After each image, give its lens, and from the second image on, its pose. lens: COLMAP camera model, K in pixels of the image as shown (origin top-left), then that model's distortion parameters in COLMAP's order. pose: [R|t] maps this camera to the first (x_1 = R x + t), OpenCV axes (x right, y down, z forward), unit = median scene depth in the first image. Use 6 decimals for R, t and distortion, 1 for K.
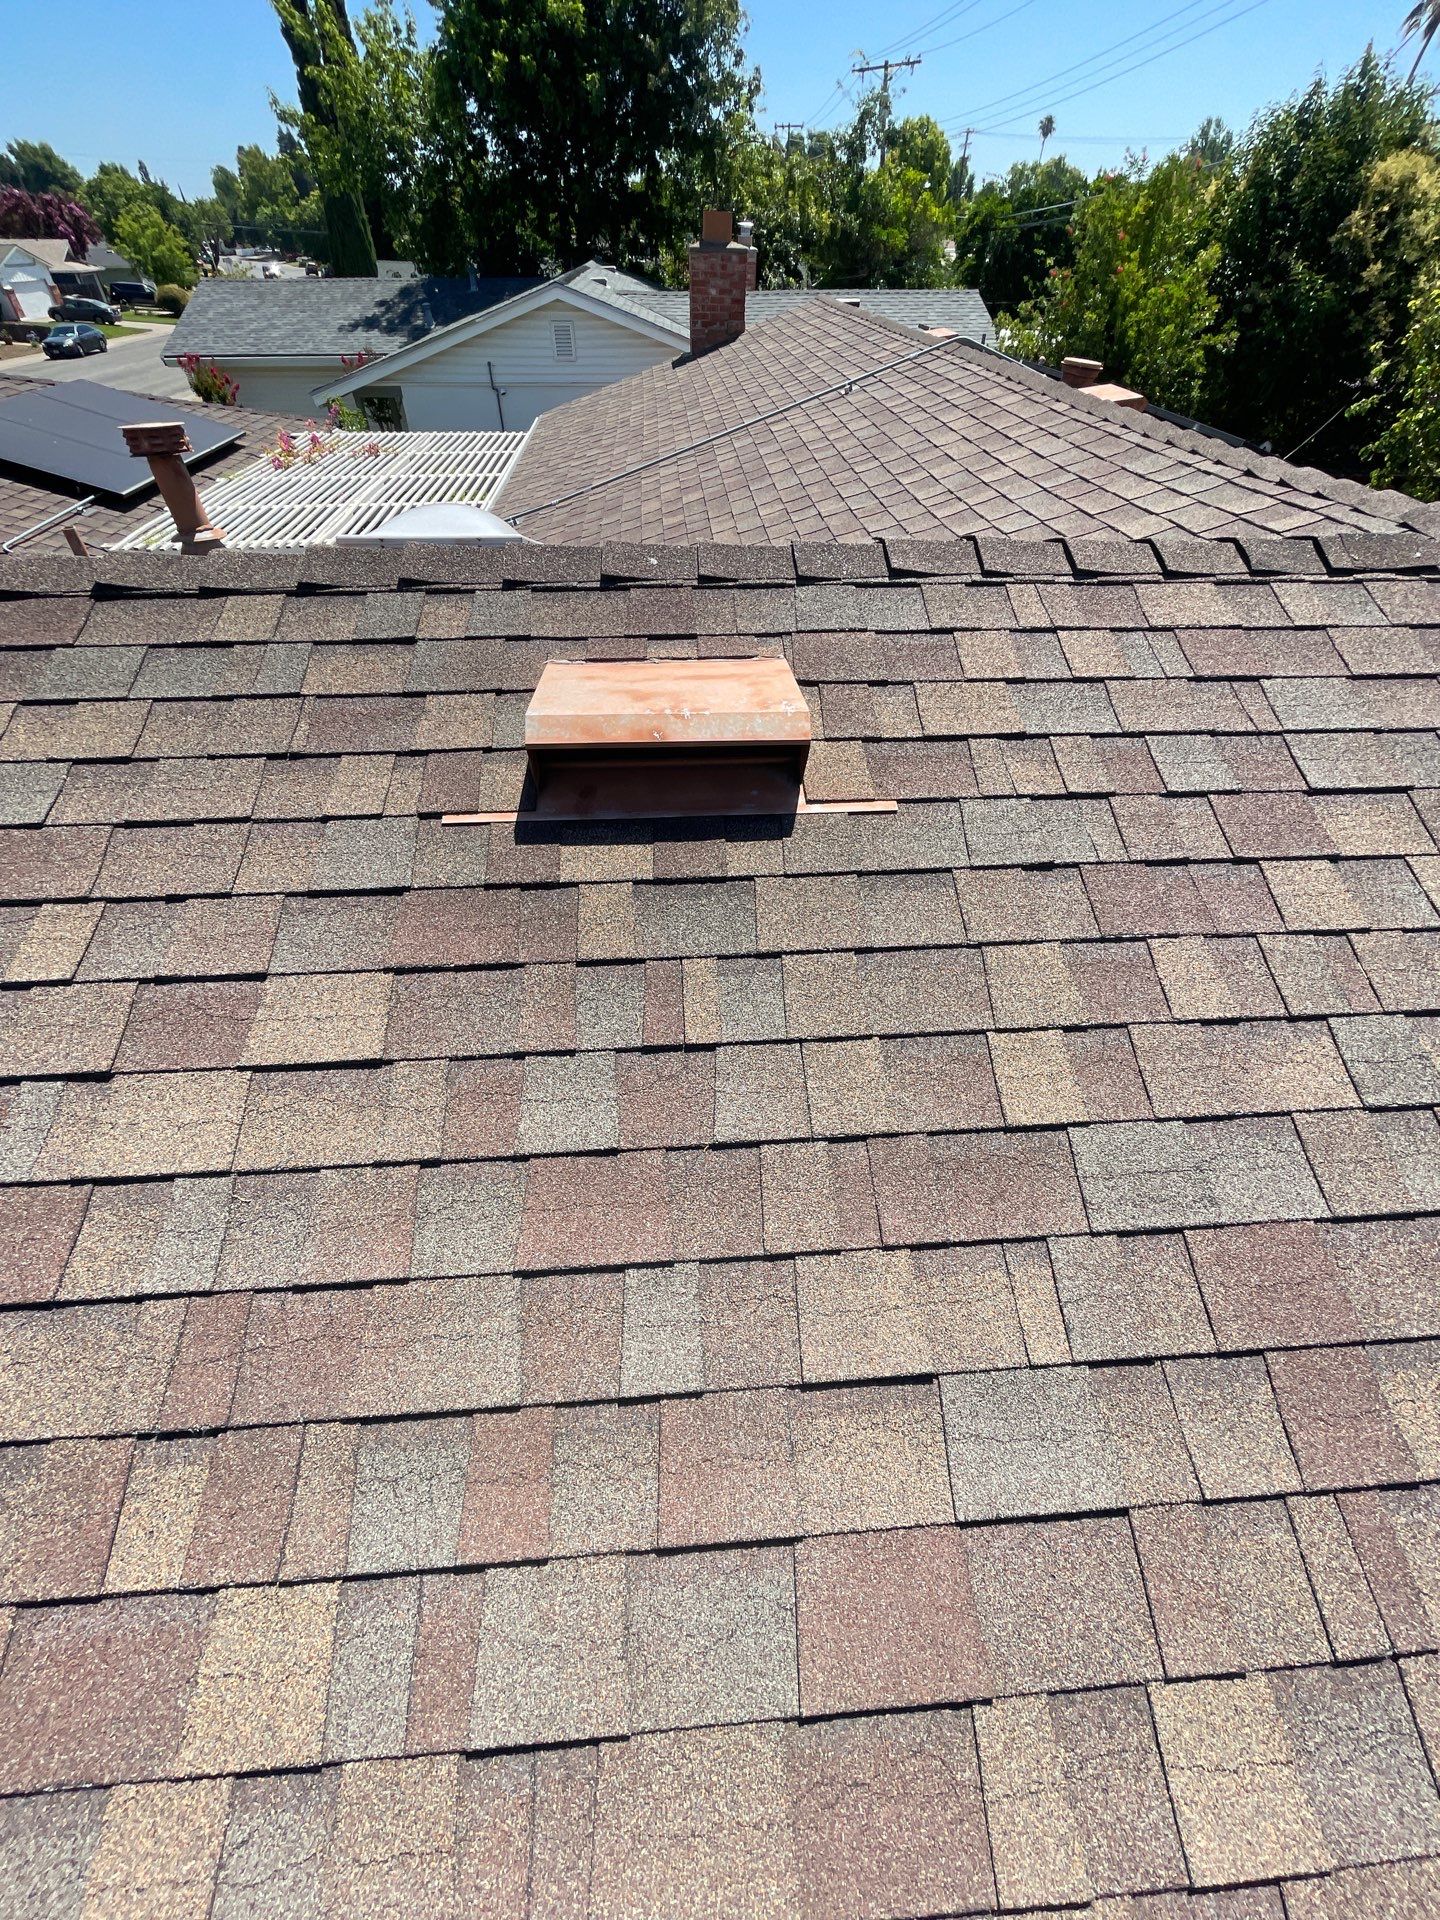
lens RADIAL K [[787.1, 0, 720.0], [0, 787.1, 960.0], [0, 0, 1]] dist [0.000242, 0.000009]
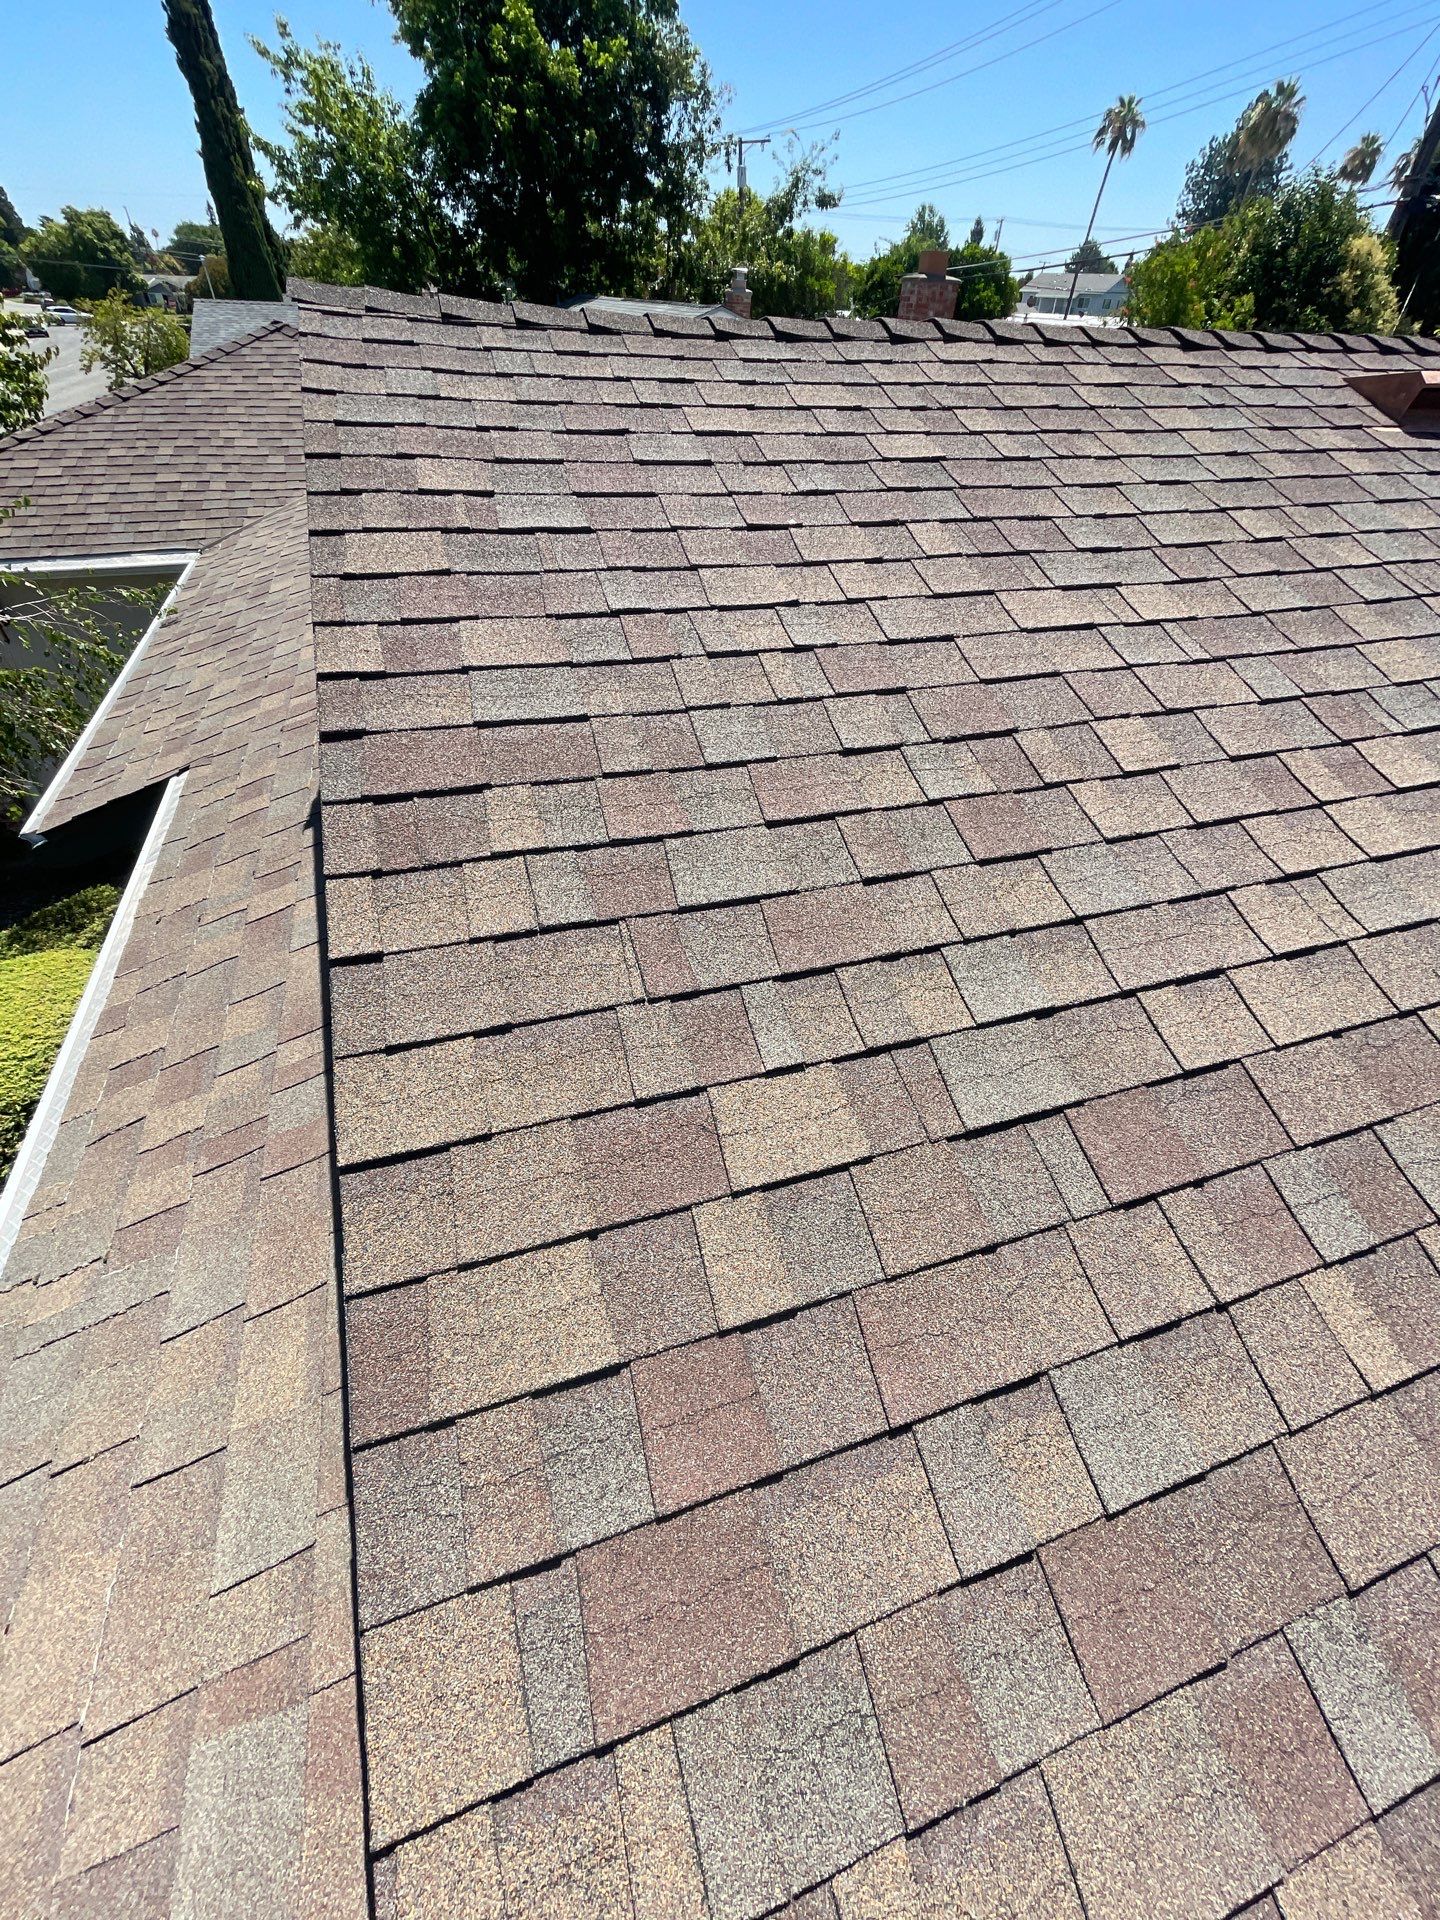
lens RADIAL K [[787.1, 0, 720.0], [0, 787.1, 960.0], [0, 0, 1]] dist [0.000242, 0.000009]
pose [[0.971021, -0.131460, 0.199593, -0.330996], [0.139524, 0.989855, -0.026830, 0.067760], [-0.194041, 0.053901, 0.979512, -0.044068]]
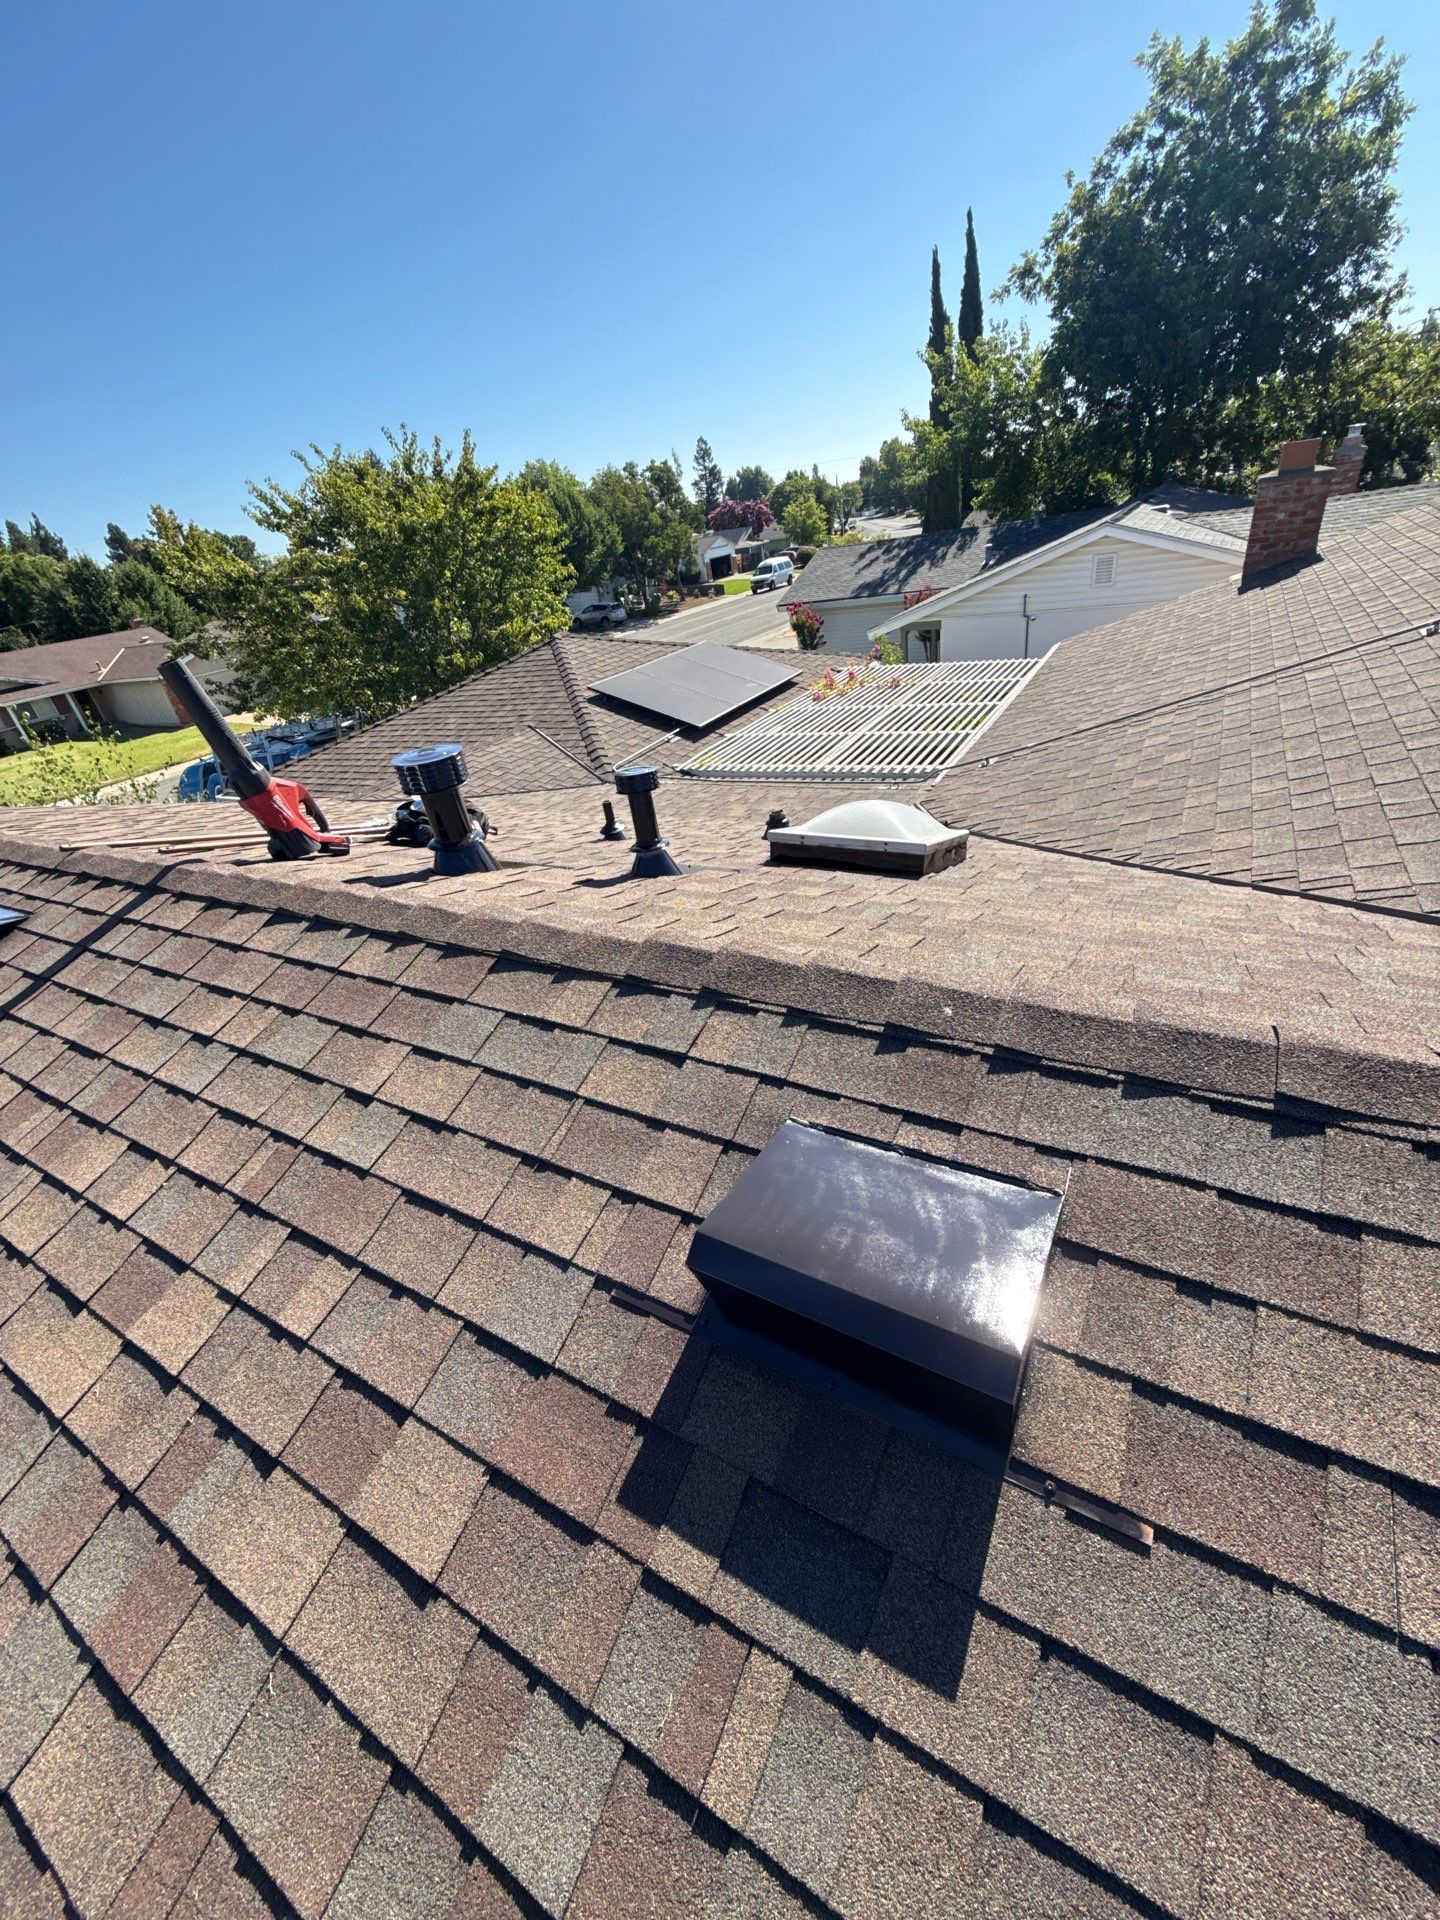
lens RADIAL K [[761.9, 0, 716.5], [0, 761.9, 962.5], [0, 0, 1]] dist [-0.000946, -0.000798]
pose [[0.820241, 0.173779, -0.544983, 0.012132], [-0.268339, 0.958296, -0.098299, -0.031689], [0.505173, 0.226869, 0.832665, 0.011723]]
